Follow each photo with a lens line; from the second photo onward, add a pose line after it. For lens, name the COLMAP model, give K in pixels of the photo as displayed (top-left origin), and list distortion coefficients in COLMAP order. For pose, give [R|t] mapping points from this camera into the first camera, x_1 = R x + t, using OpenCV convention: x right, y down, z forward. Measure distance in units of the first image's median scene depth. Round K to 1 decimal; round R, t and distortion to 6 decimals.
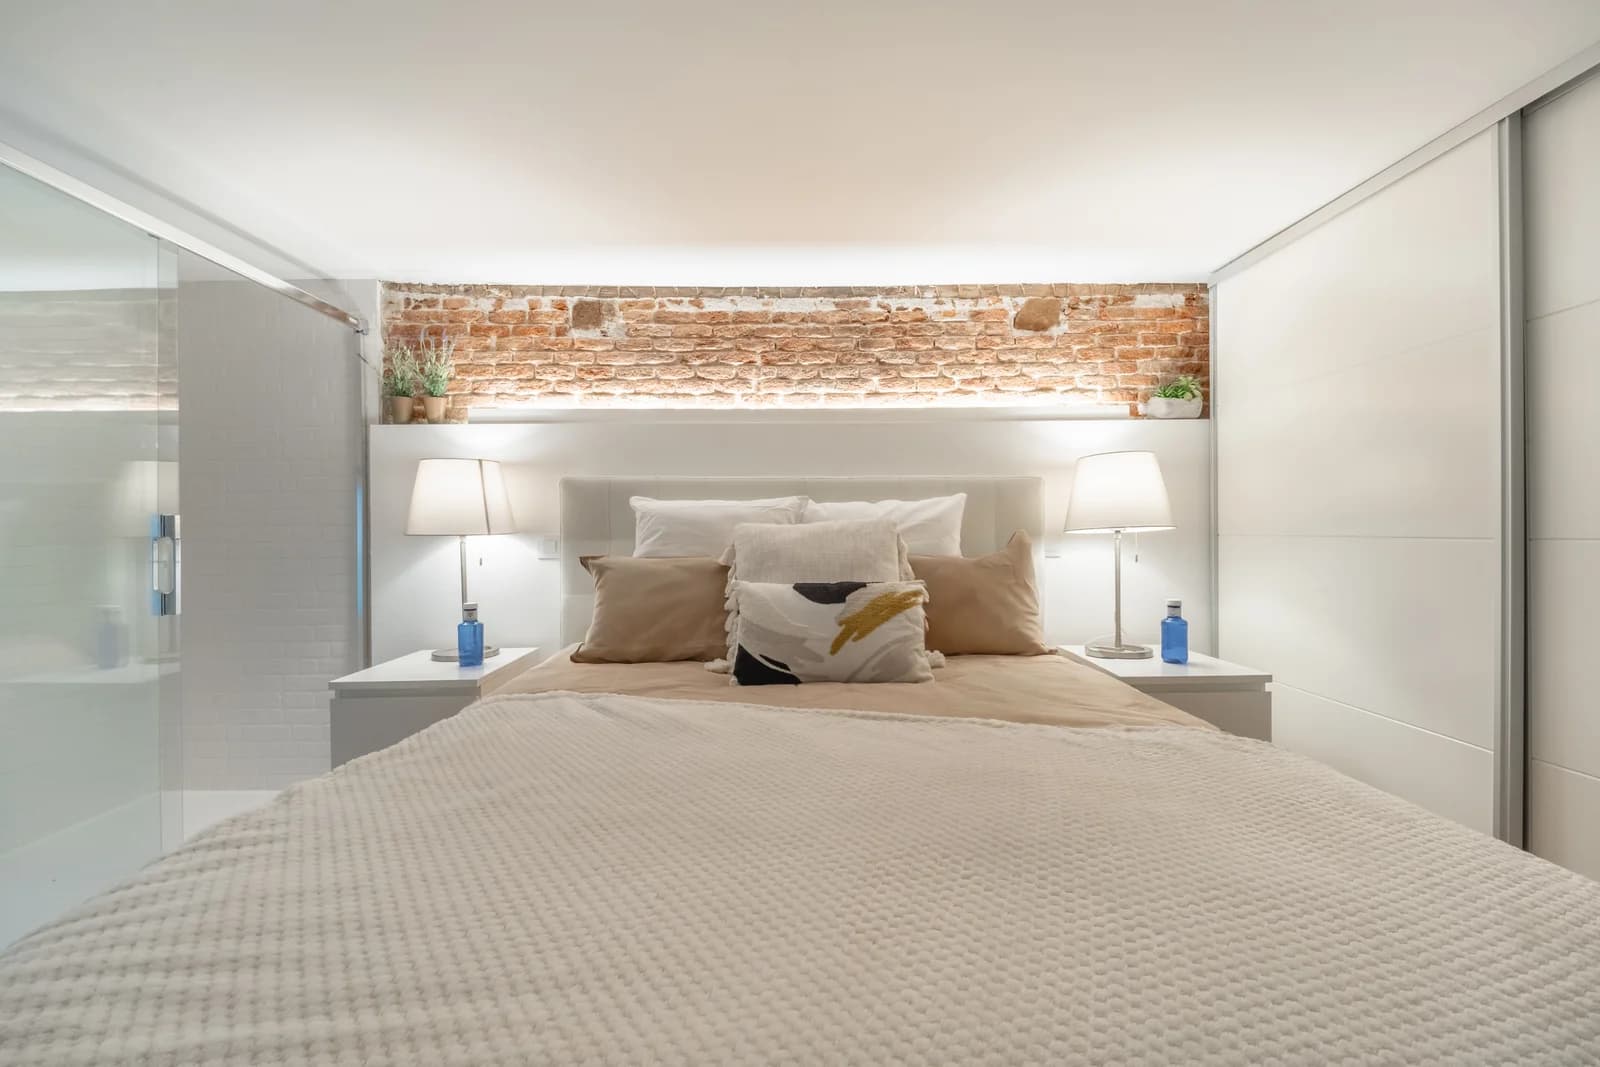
lens RADIAL K [[660.9, 0, 804.6], [0, 660.9, 536.0], [0, 0, 1]] dist [0.025182, -0.014041]
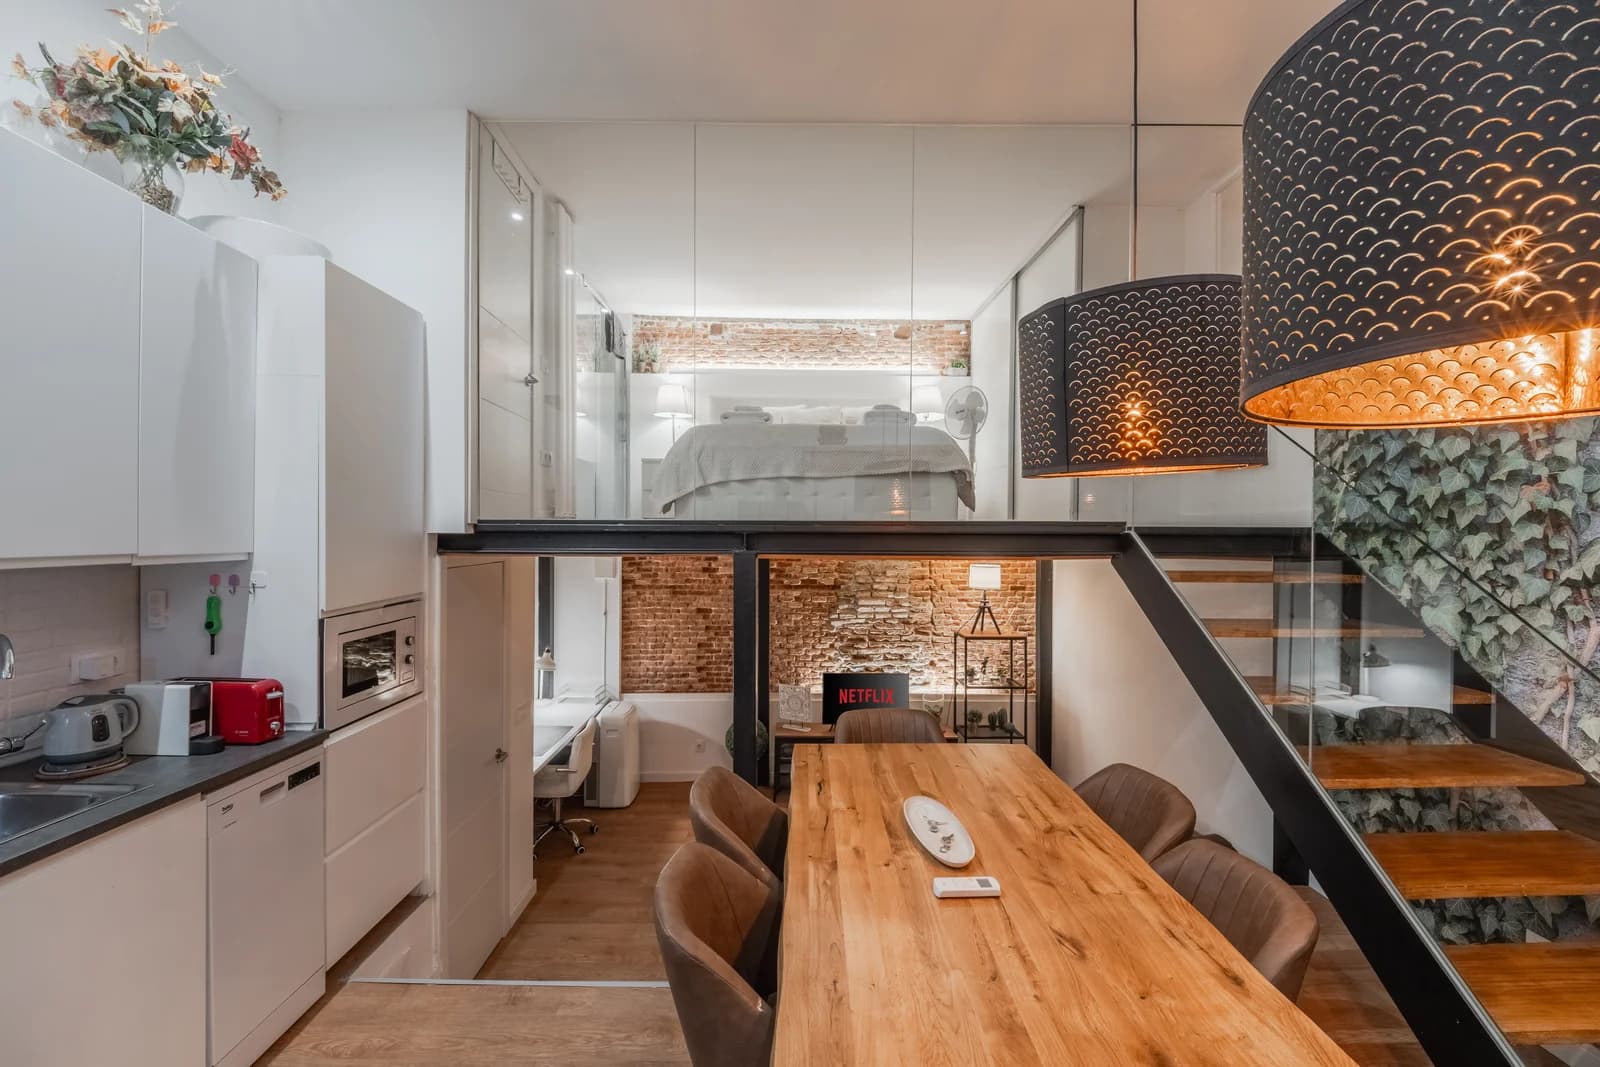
lens RADIAL K [[660.9, 0, 797.1], [0, 660.9, 522.0], [0, 0, 1]] dist [0.025182, -0.014041]
pose [[0.999871, 0.014507, 0.006964, -0.040642], [-0.014486, 0.999890, -0.003064, 0.367393], [-0.007008, 0.002962, 0.999971, -1.398324]]
